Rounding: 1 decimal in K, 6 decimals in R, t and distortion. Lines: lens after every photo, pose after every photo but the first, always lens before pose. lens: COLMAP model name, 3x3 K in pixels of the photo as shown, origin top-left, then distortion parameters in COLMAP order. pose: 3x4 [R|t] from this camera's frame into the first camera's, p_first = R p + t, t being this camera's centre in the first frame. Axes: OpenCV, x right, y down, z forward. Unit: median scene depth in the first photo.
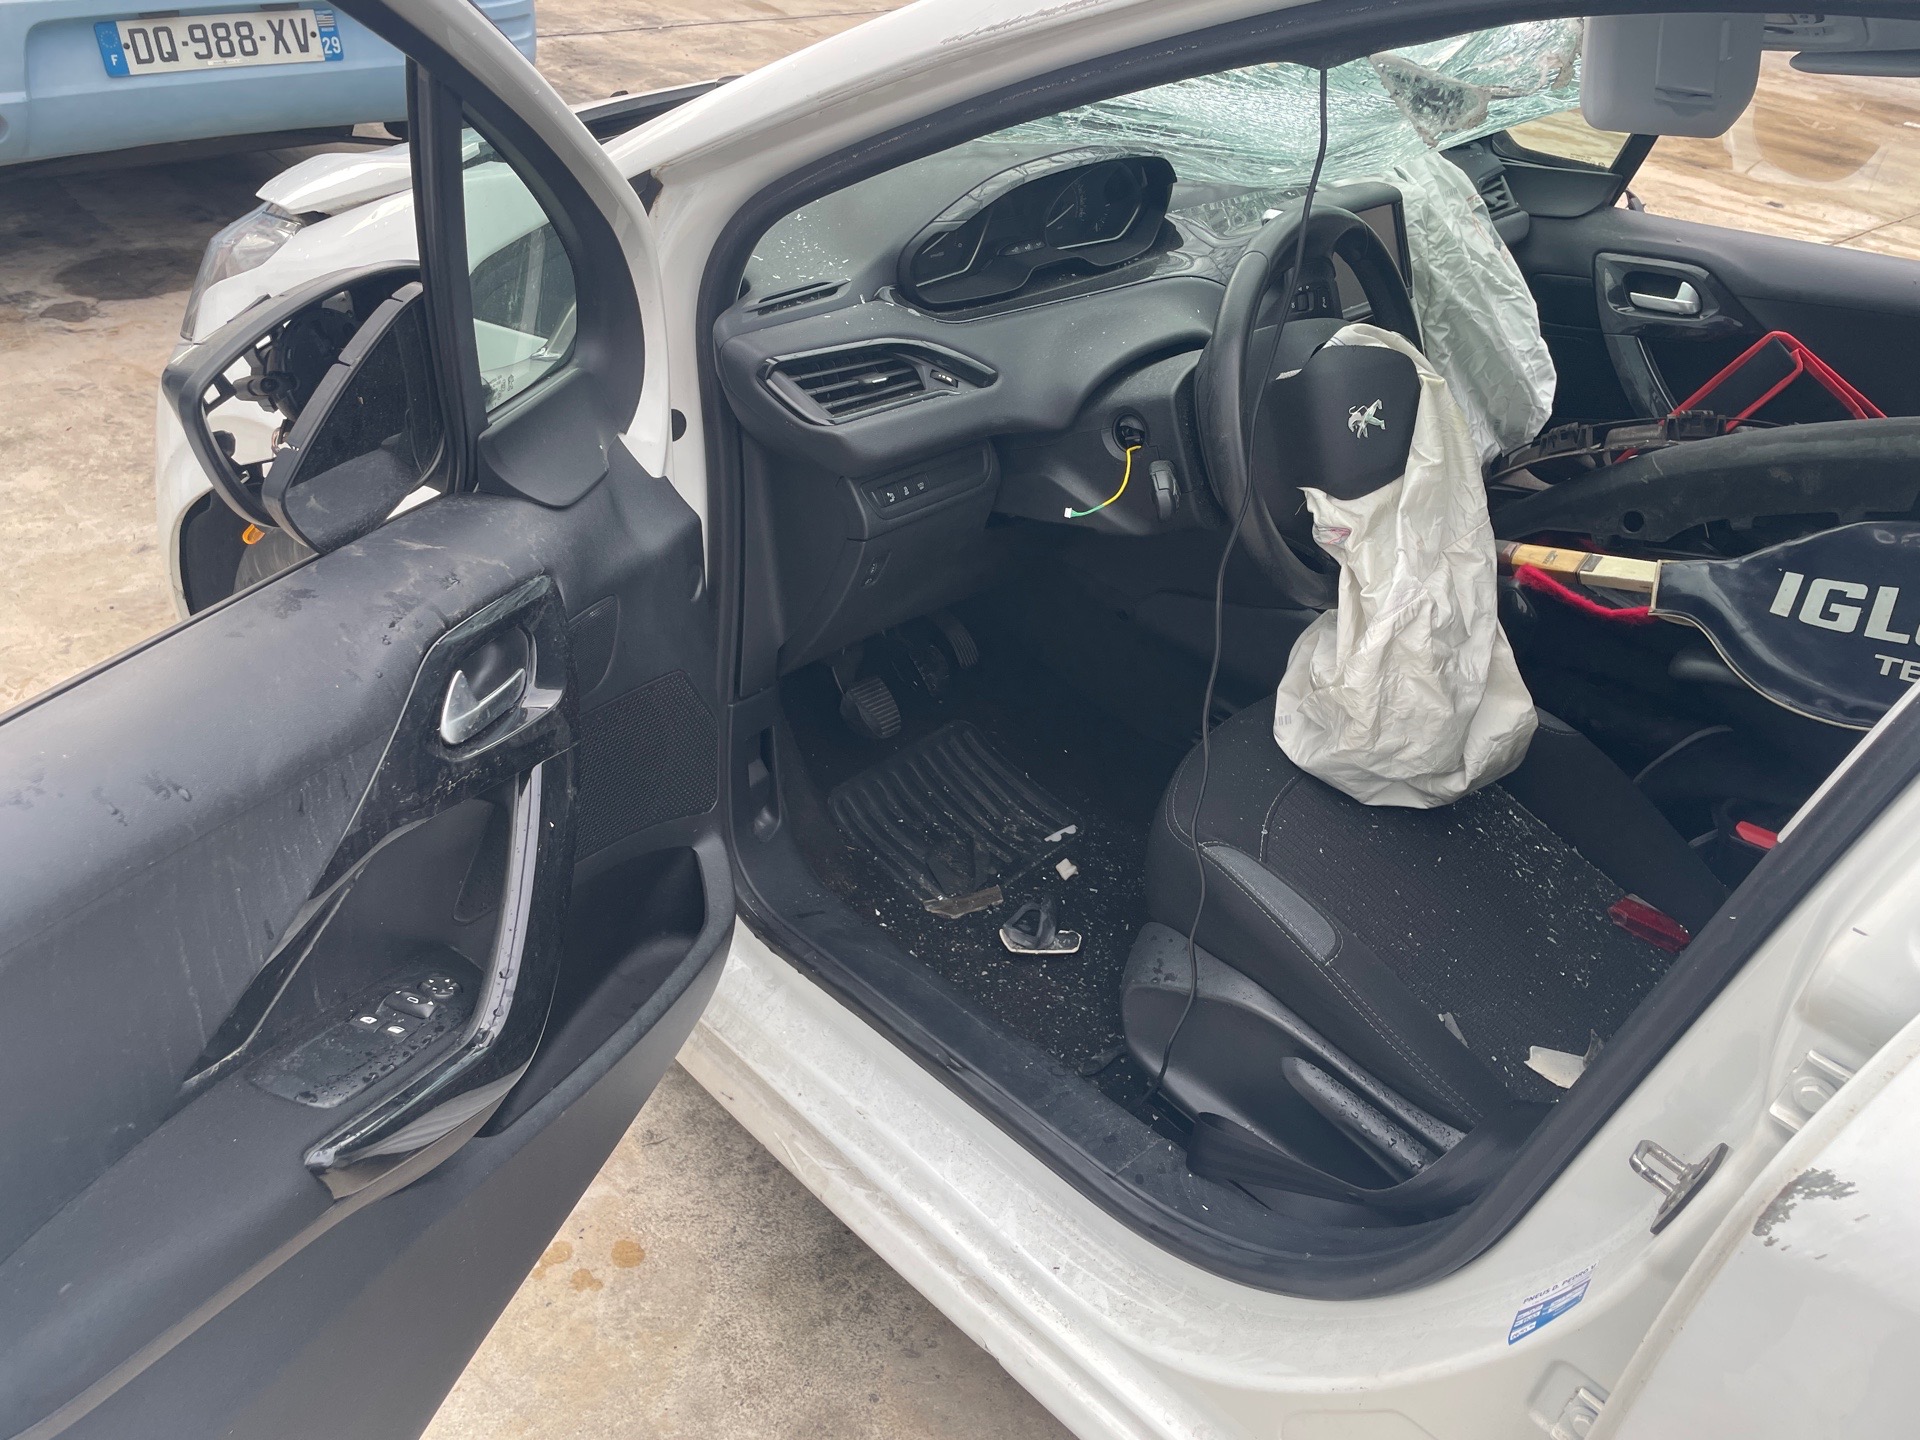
lens RADIAL K [[1450.6, 0, 939.2], [0, 1450.6, 698.0], [0, 0, 1]] dist [0.081332, -0.106758]
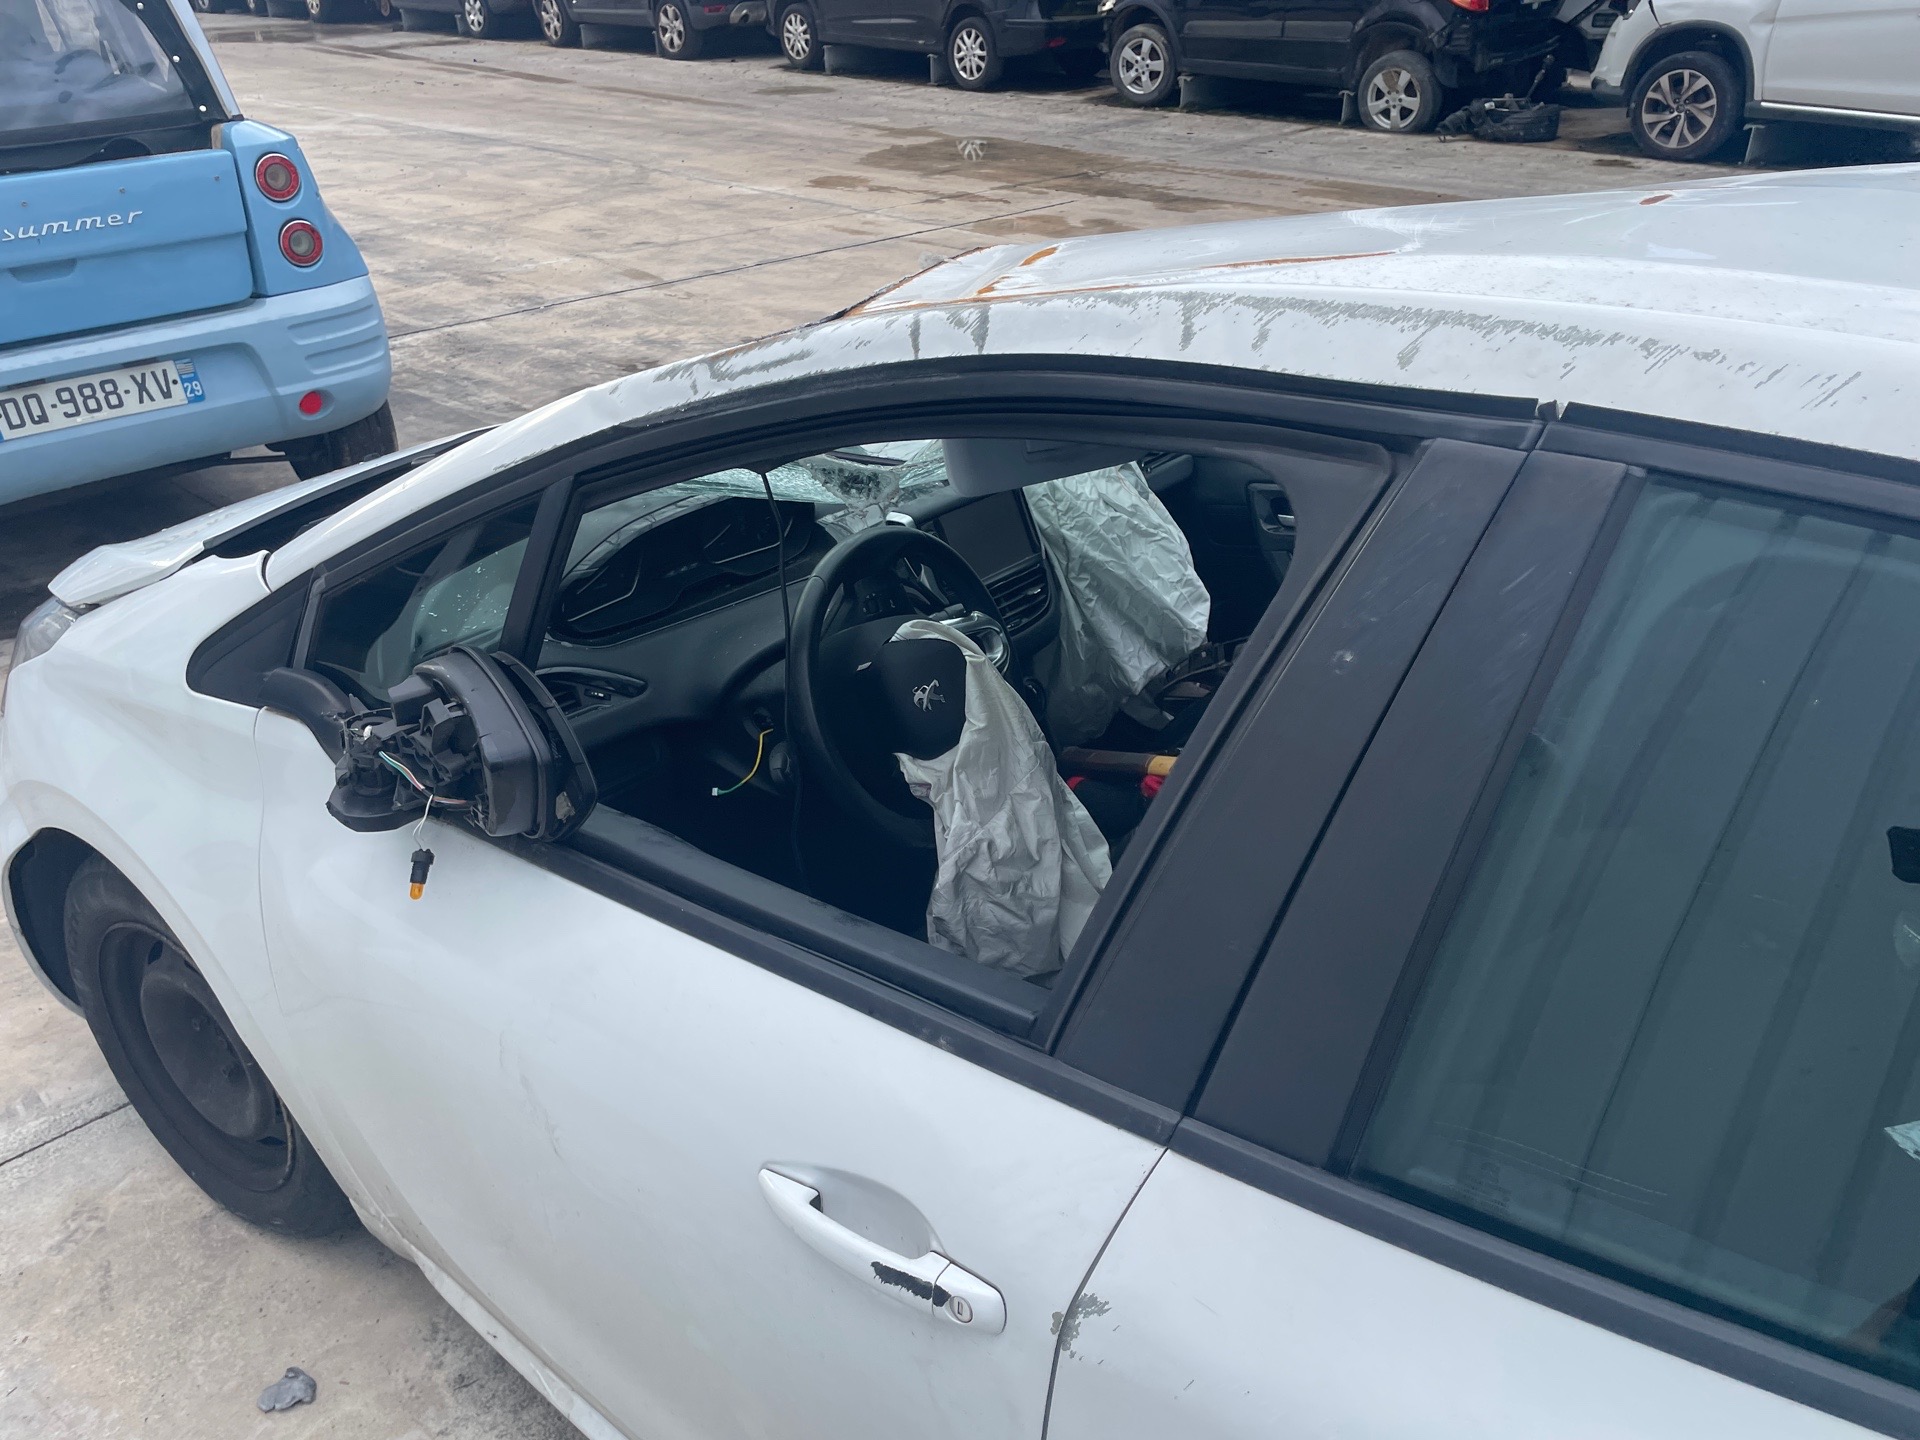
lens RADIAL K [[1450.6, 0, 964.2], [0, 1450.6, 735.1], [0, 0, 1]] dist [0.081332, -0.106758]
pose [[0.992609, -0.119137, 0.023090, 0.239265], [0.120817, 0.988041, -0.095800, -0.031136], [-0.011400, 0.097882, 0.995133, -0.173402]]
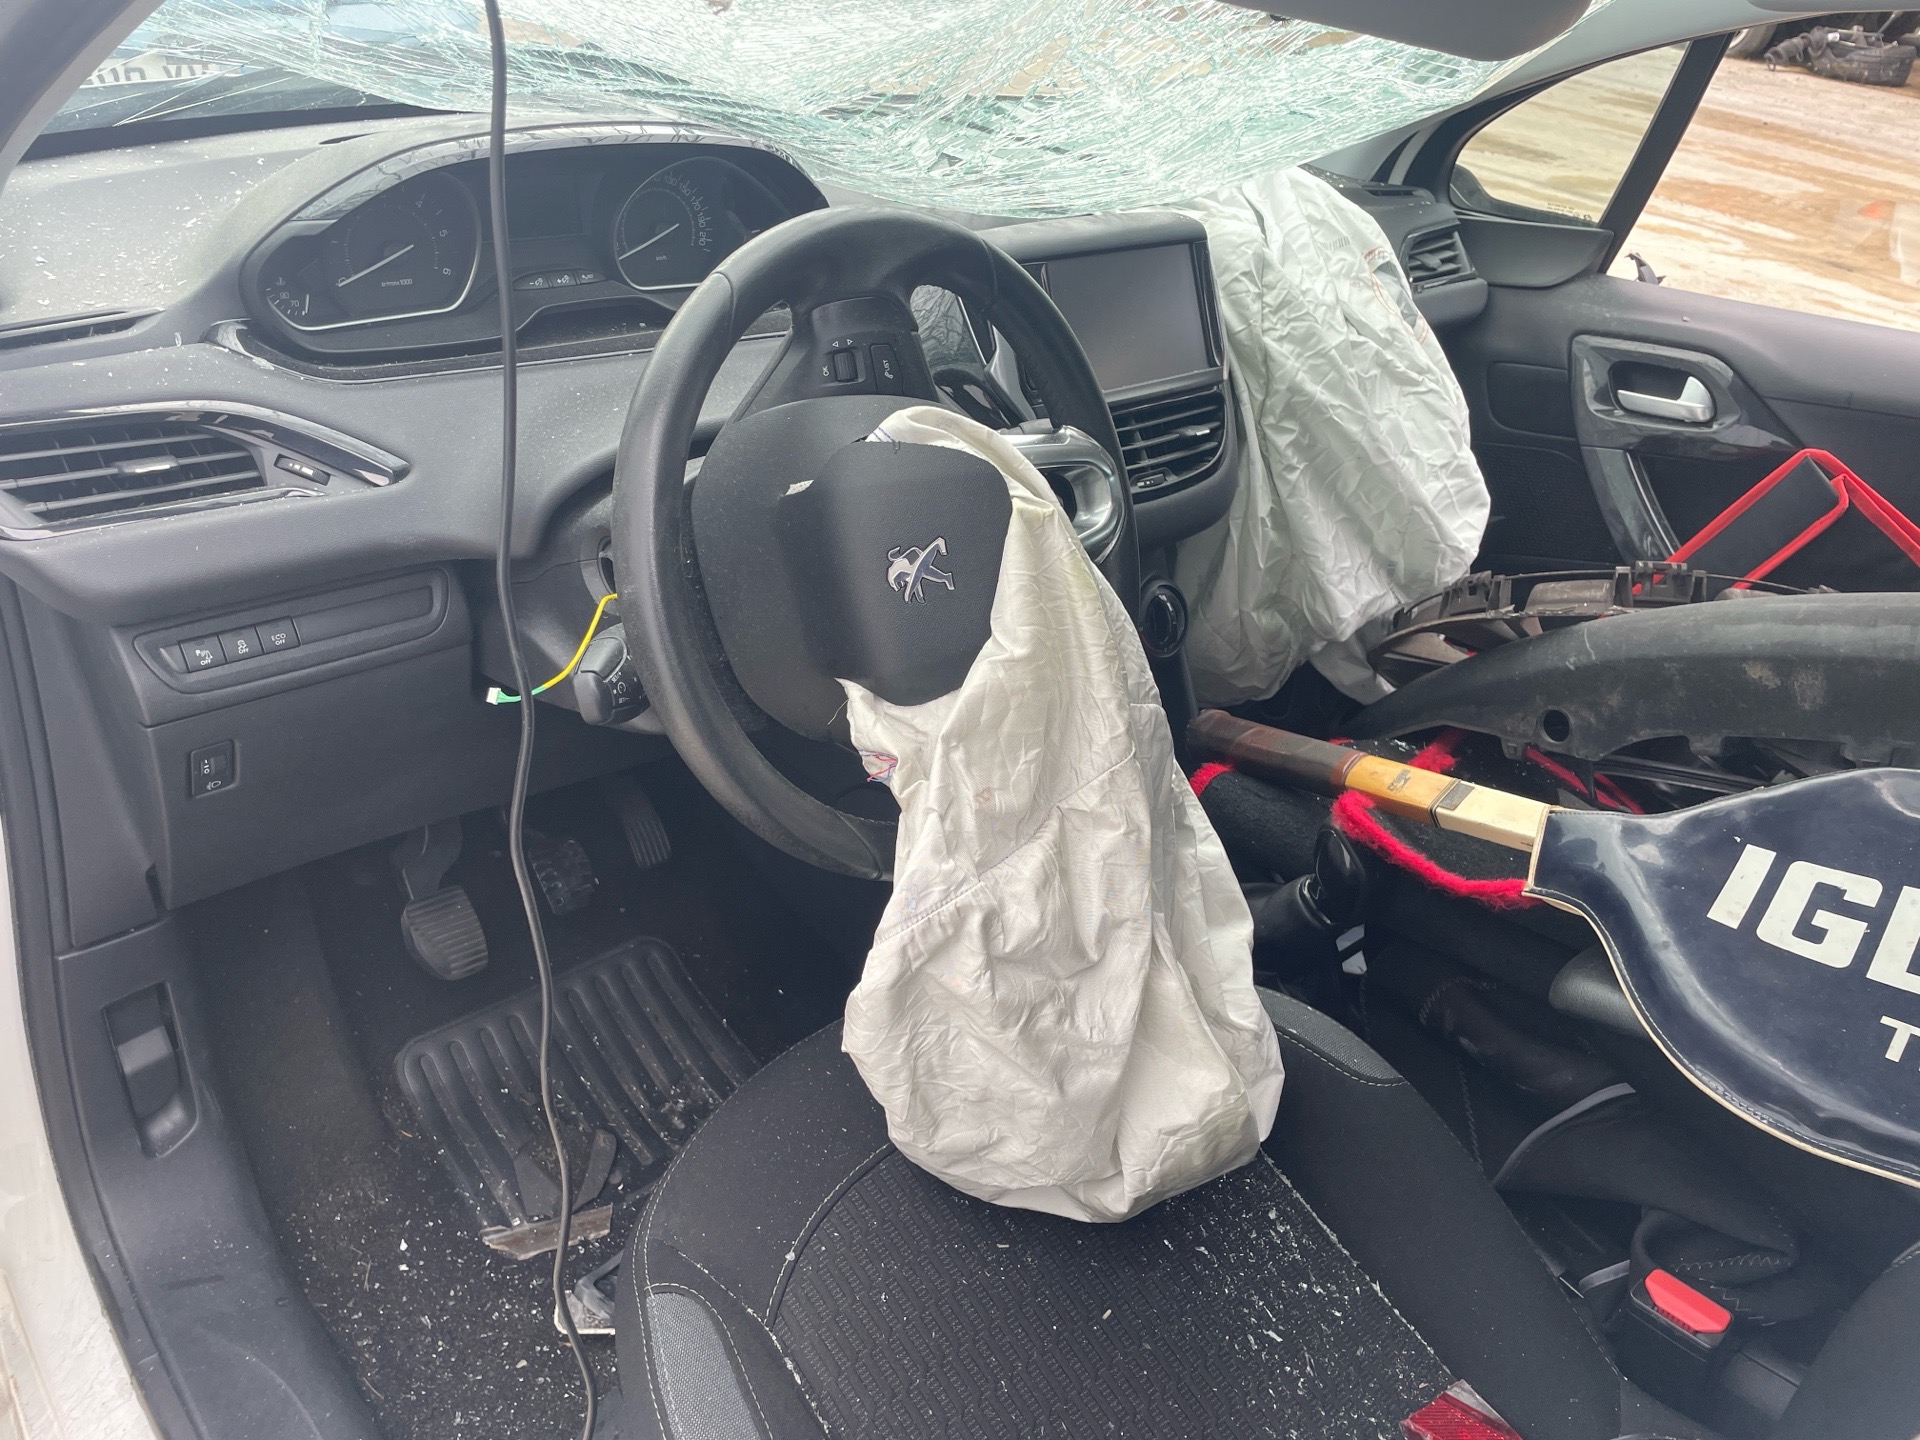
lens RADIAL K [[1450.6, 0, 953.0], [0, 1450.6, 702.4], [0, 0, 1]] dist [0.081332, -0.106758]
pose [[0.994985, 0.046693, -0.088462, 0.294777], [-0.051952, 0.996958, -0.058104, -0.088259], [0.085480, 0.062408, 0.994383, 0.364121]]
